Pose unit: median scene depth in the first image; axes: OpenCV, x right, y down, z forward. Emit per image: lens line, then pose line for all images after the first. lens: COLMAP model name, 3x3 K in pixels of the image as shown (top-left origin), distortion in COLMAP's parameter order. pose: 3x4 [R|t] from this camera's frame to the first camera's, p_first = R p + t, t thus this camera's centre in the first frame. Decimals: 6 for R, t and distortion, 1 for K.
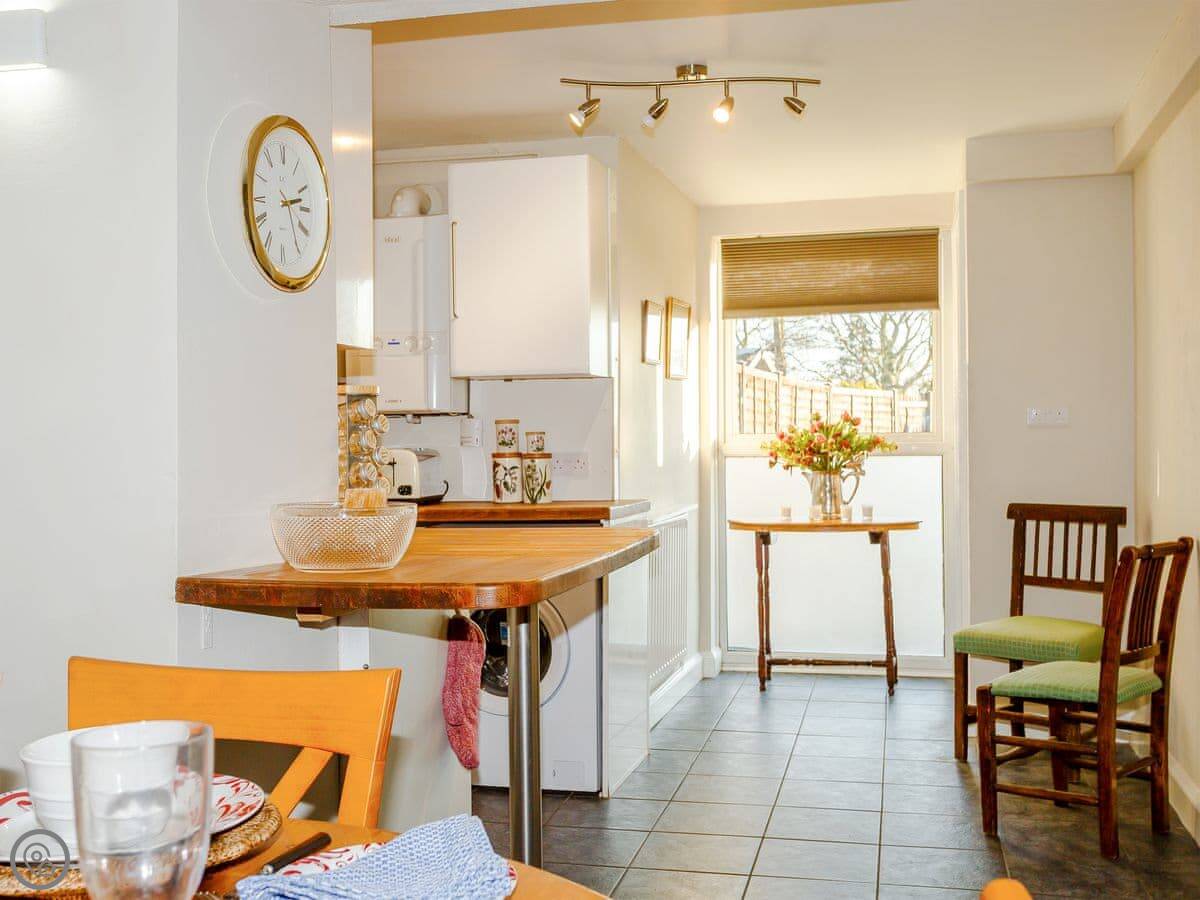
lens RADIAL K [[1269.1, 0, 603.1], [0, 1269.1, 447.4], [0, 0, 1]] dist [-0.003315, 0.002959]
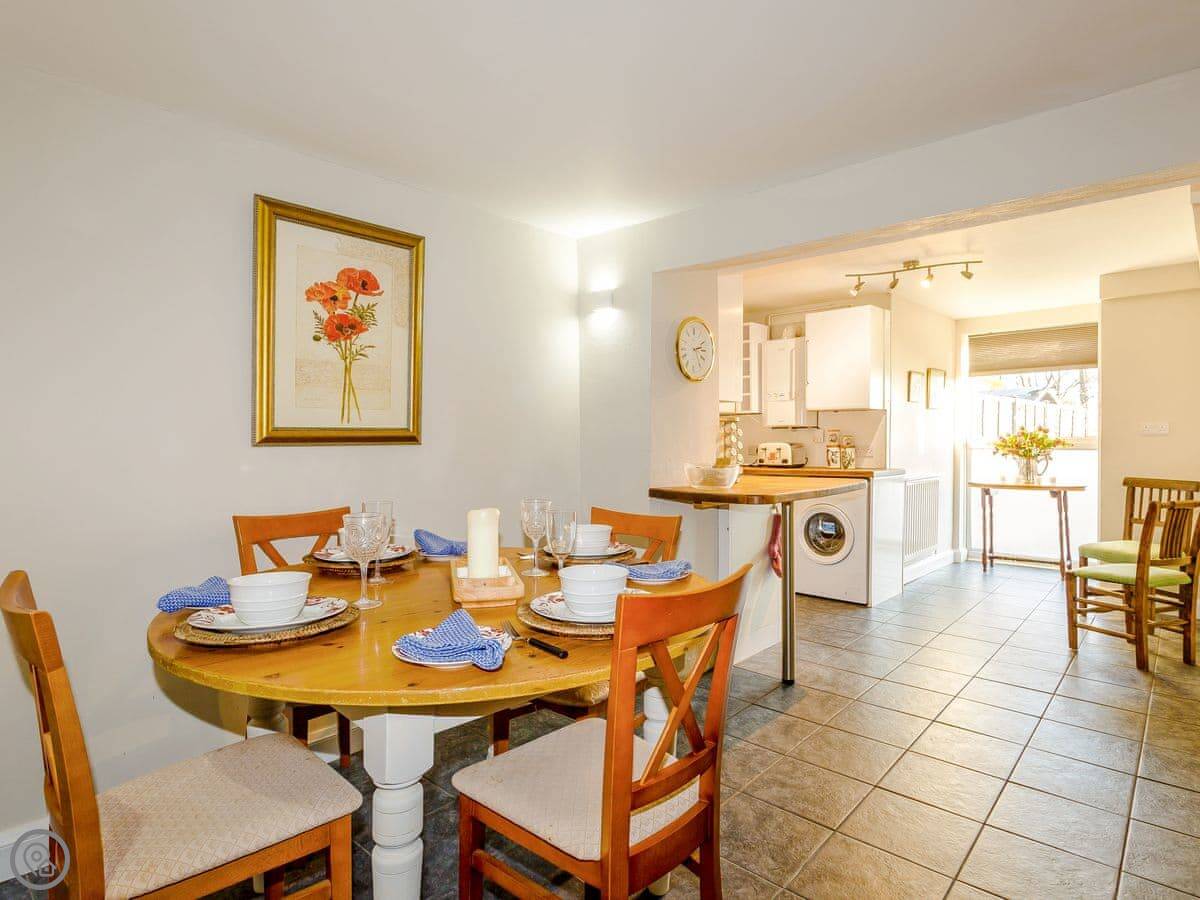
lens RADIAL K [[642.8, 0, 643.0], [0, 642.8, 444.7], [0, 0, 1]] dist [-0.002422, -0.000012]
pose [[0.889151, 0.012961, -0.457431, 0.109773], [-0.010306, 0.999912, 0.008299, -0.001907], [0.457499, -0.002664, 0.889206, -0.096826]]
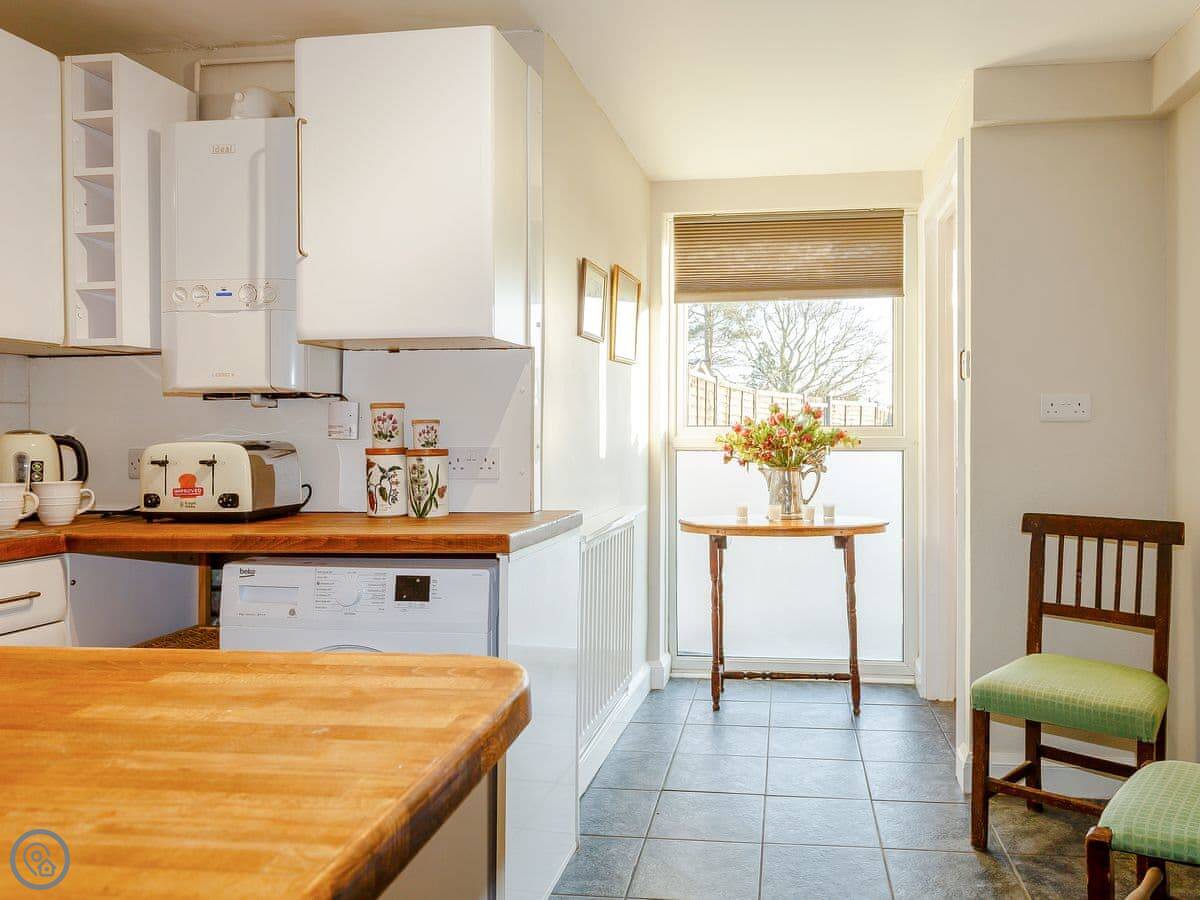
lens RADIAL K [[882.7, 0, 667.8], [0, 882.7, 433.1], [0, 0, 1]] dist [0.000374, 0.002050]
pose [[0.995485, 0.009103, 0.094477, 0.030854], [-0.008818, 0.999955, -0.003437, -0.003251], [-0.094505, 0.002588, 0.995521, 0.383221]]
